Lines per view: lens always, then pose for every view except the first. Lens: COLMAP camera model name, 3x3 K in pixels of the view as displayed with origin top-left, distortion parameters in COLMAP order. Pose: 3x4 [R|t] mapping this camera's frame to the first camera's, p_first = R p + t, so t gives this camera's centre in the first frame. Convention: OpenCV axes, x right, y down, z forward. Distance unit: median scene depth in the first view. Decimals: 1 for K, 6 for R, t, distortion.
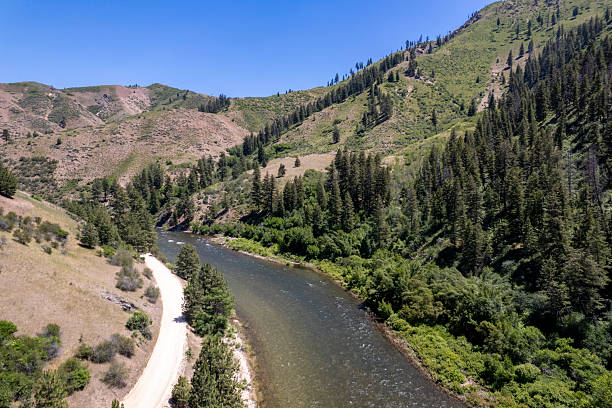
lens RADIAL K [[389.2, 0, 306.6], [0, 389.2, 204.2], [0, 0, 1]] dist [-0.064531, 0.048097]
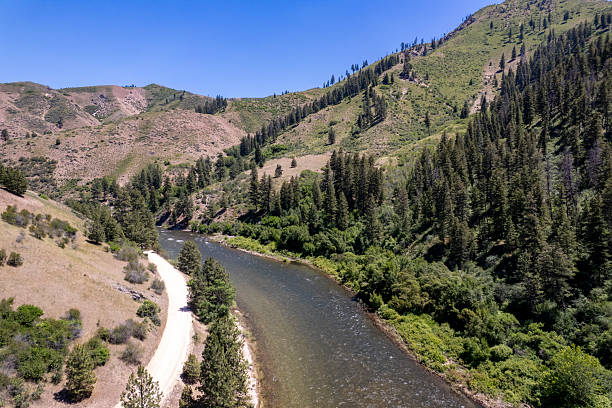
lens RADIAL K [[389.2, 0, 306.7], [0, 389.2, 204.4], [0, 0, 1]] dist [-0.064531, 0.048097]
pose [[0.999944, 0.001254, 0.010553, -0.000304], [-0.001244, 0.999999, -0.000936, 0.001919], [-0.010555, 0.000923, 0.999944, -0.020980]]
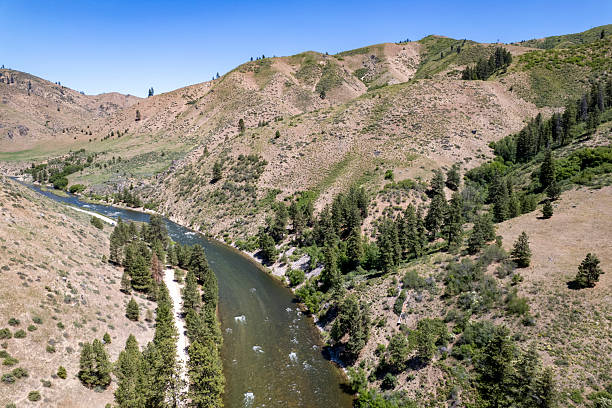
lens RADIAL K [[389.2, 0, 307.1], [0, 389.2, 202.7], [0, 0, 1]] dist [-0.064531, 0.048097]
pose [[0.770084, 0.126569, -0.625260, -0.041762], [-0.048521, 0.988902, 0.140420, -0.162512], [0.636094, -0.077797, 0.767679, 0.426806]]
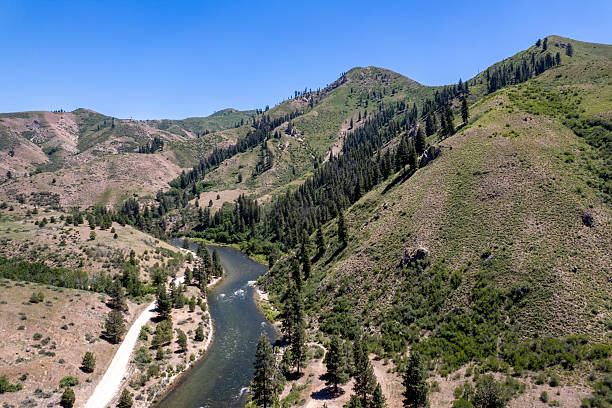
lens RADIAL K [[389.2, 0, 308.6], [0, 389.2, 205.6], [0, 0, 1]] dist [-0.064531, 0.048097]
pose [[0.972847, -0.016633, 0.230851, -0.029693], [0.019117, 0.999781, -0.008527, -0.039294], [-0.230658, 0.012708, 0.972952, -0.802182]]
